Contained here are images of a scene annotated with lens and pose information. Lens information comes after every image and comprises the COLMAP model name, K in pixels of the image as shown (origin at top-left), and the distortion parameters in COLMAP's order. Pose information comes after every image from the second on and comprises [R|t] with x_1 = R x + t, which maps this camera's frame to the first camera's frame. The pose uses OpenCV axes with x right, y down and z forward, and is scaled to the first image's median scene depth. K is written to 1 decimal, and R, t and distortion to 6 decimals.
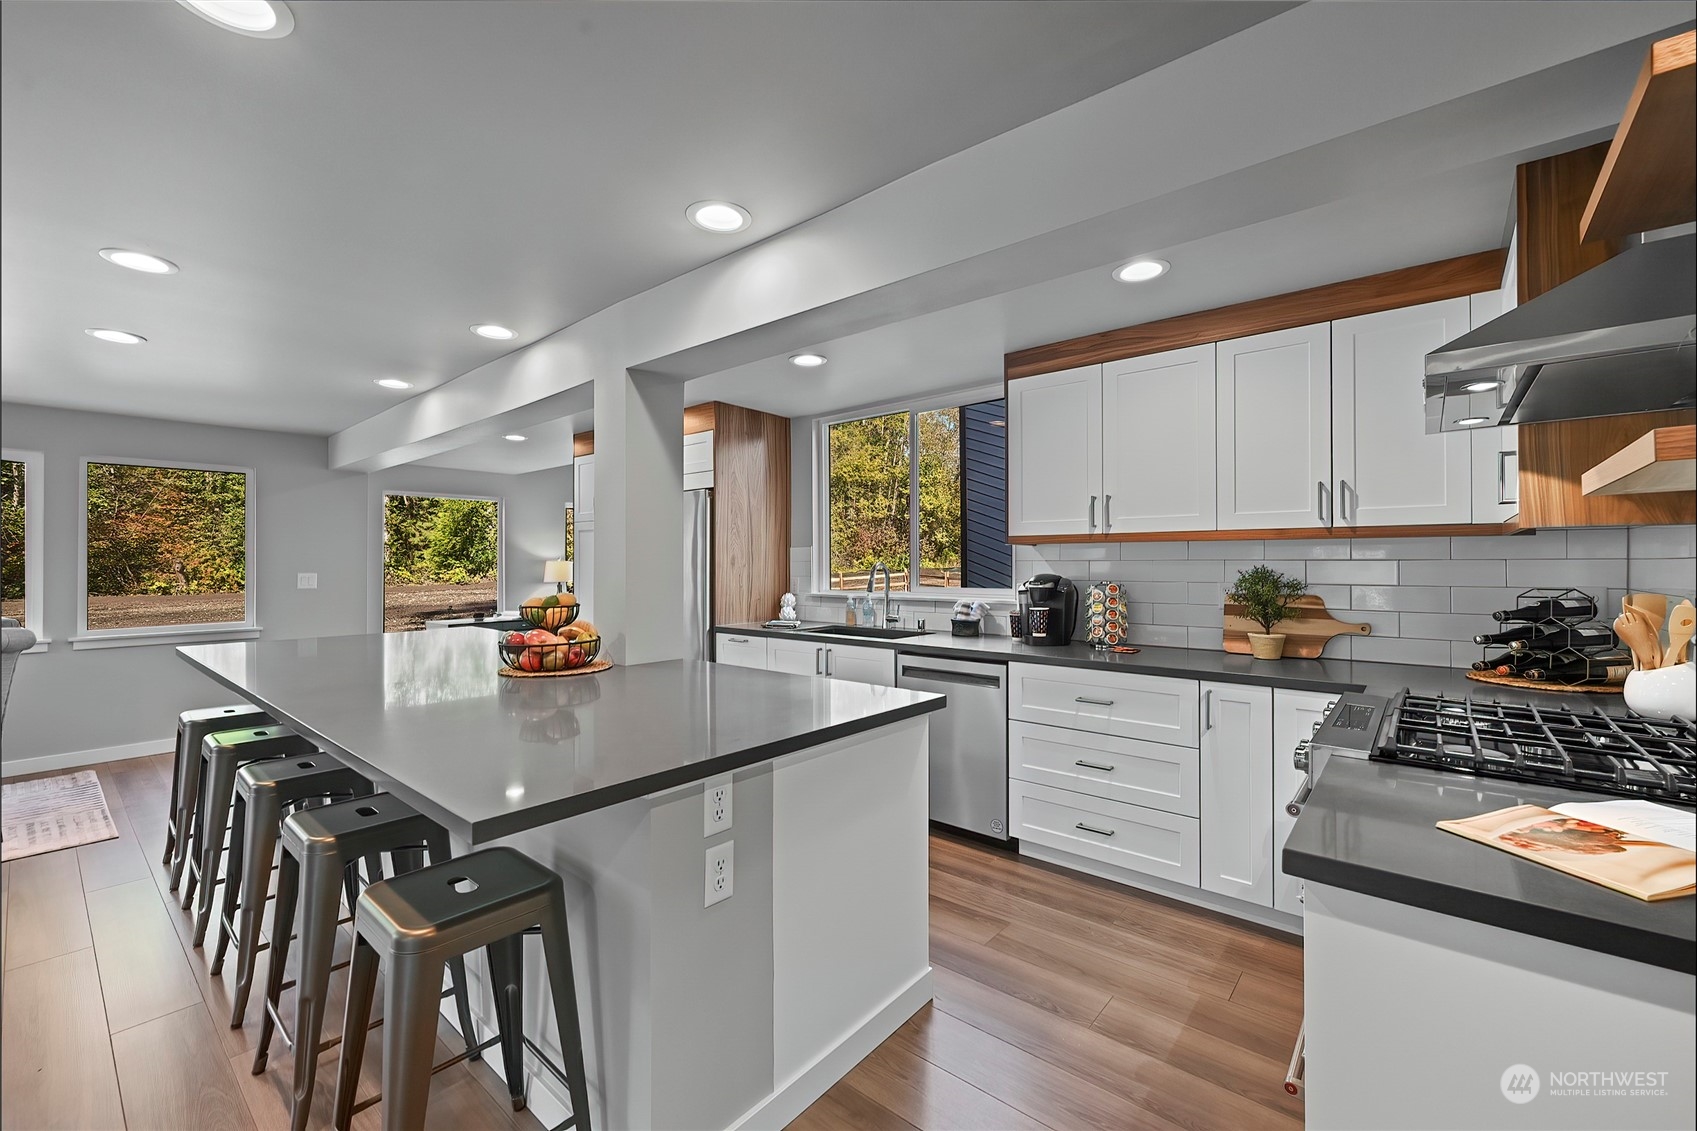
lens RADIAL K [[693.2, 0, 854.6], [0, 693.2, 556.0], [0, 0, 1]] dist [-0.009587, -0.000469]
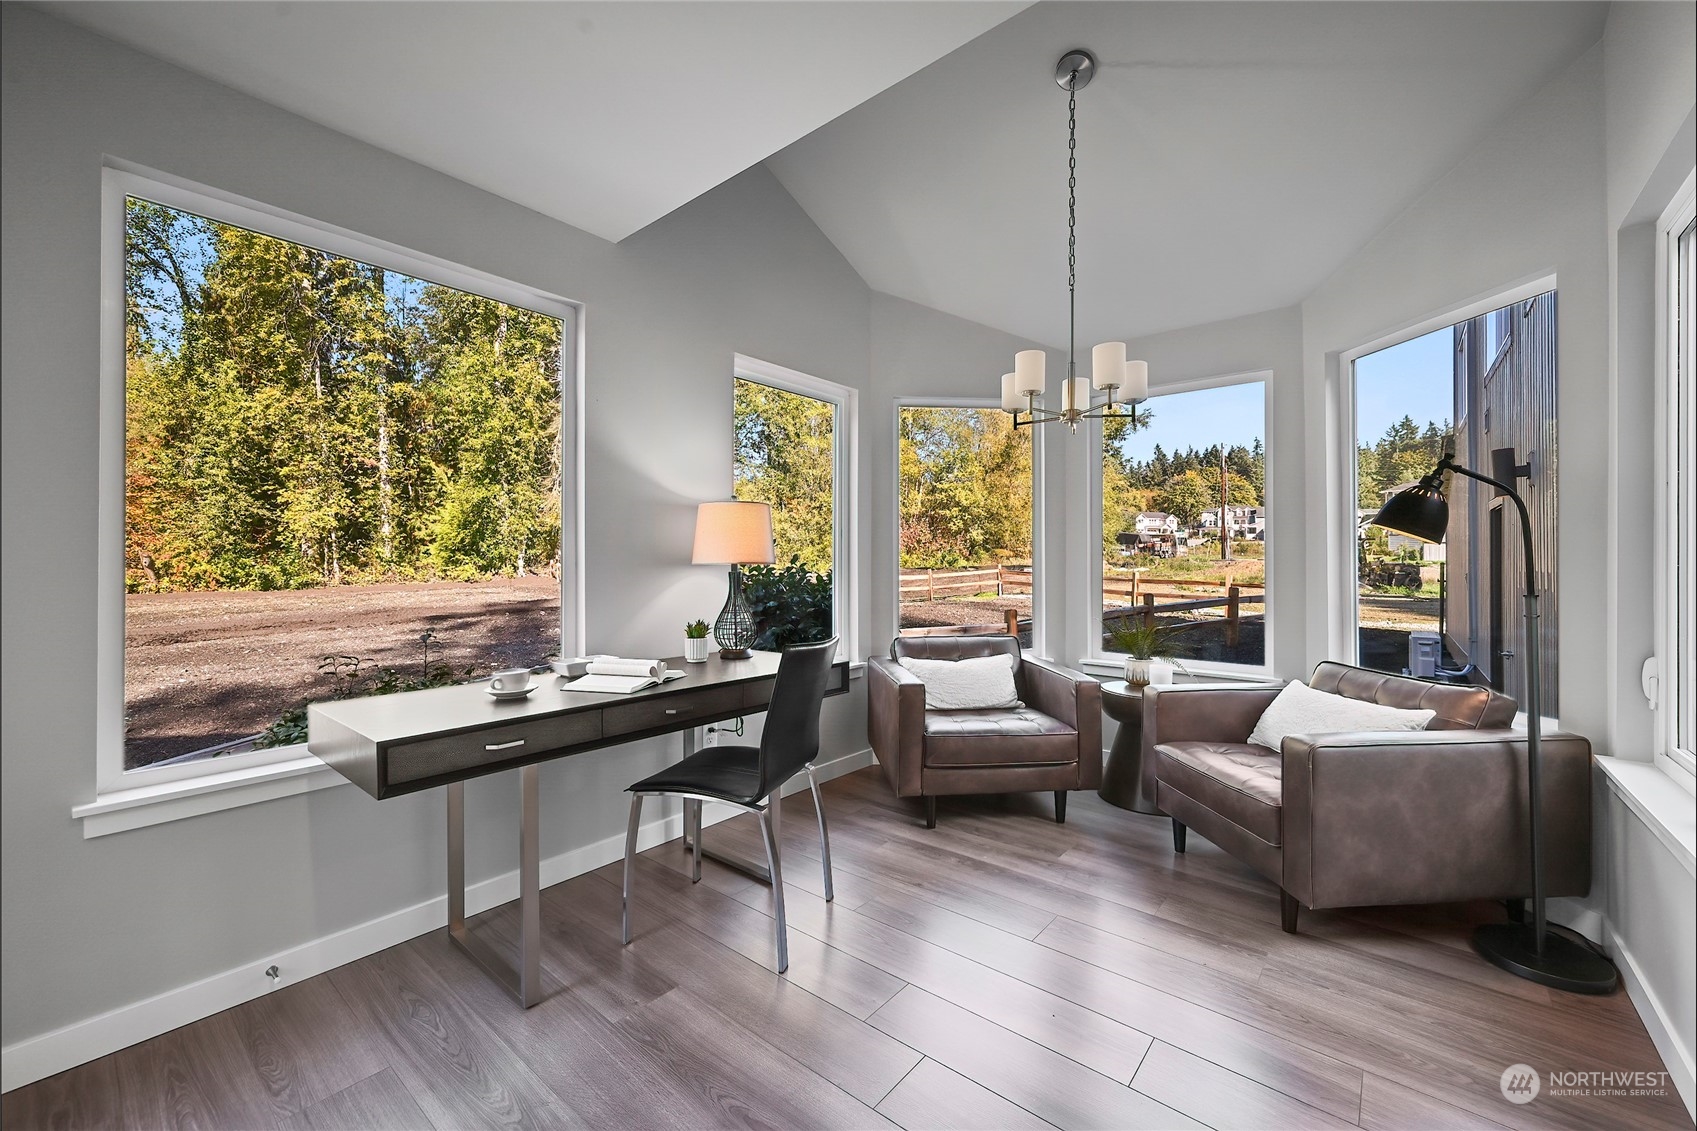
lens RADIAL K [[667.6, 0, 847.6], [0, 667.6, 558.2], [0, 0, 1]] dist [-0.000935, -0.000135]
pose [[0.999982, 0.002885, -0.005230, -0.071721], [-0.002877, 0.999995, 0.001437, 0.006774], [0.005234, -0.001422, 0.999985, 0.129423]]
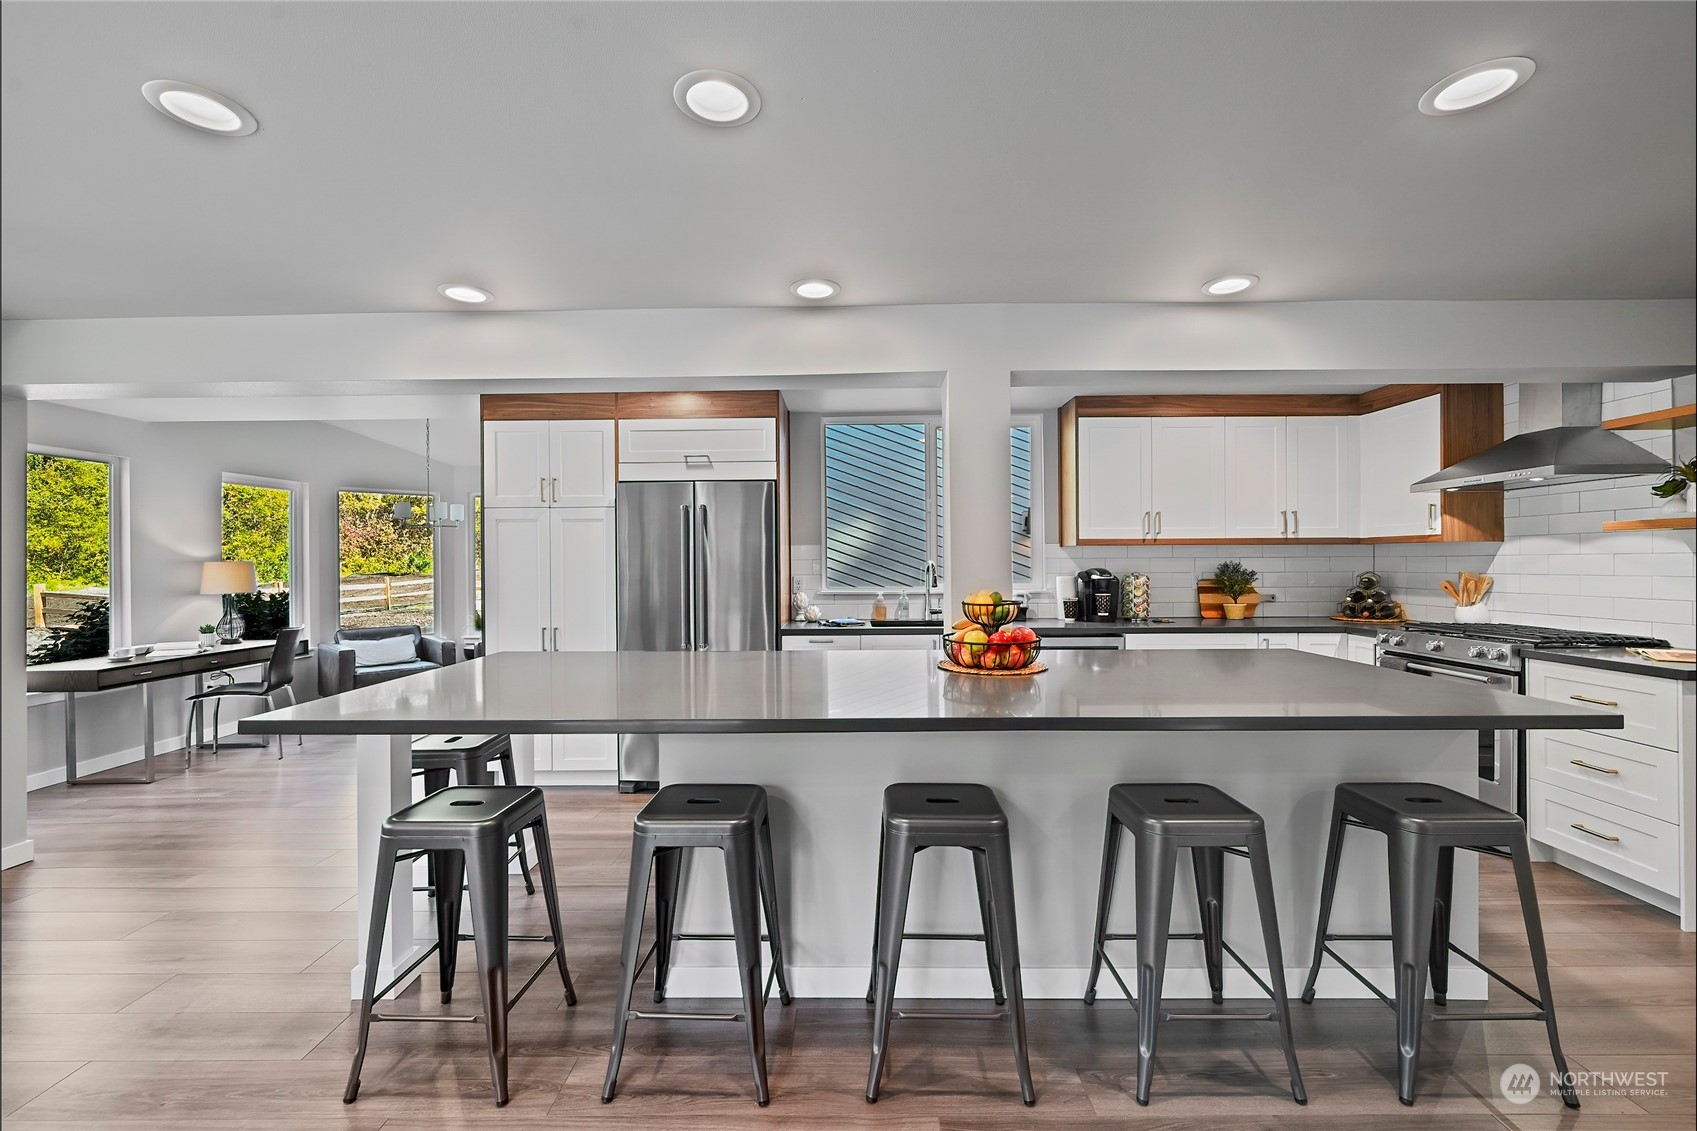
lens RADIAL K [[693.2, 0, 855.2], [0, 693.2, 566.8], [0, 0, 1]] dist [-0.009587, -0.000469]
pose [[0.763810, -0.006239, 0.645412, -0.076931], [-0.002507, 0.999917, 0.012632, 0.000643], [-0.645437, -0.011267, 0.763731, 0.024211]]
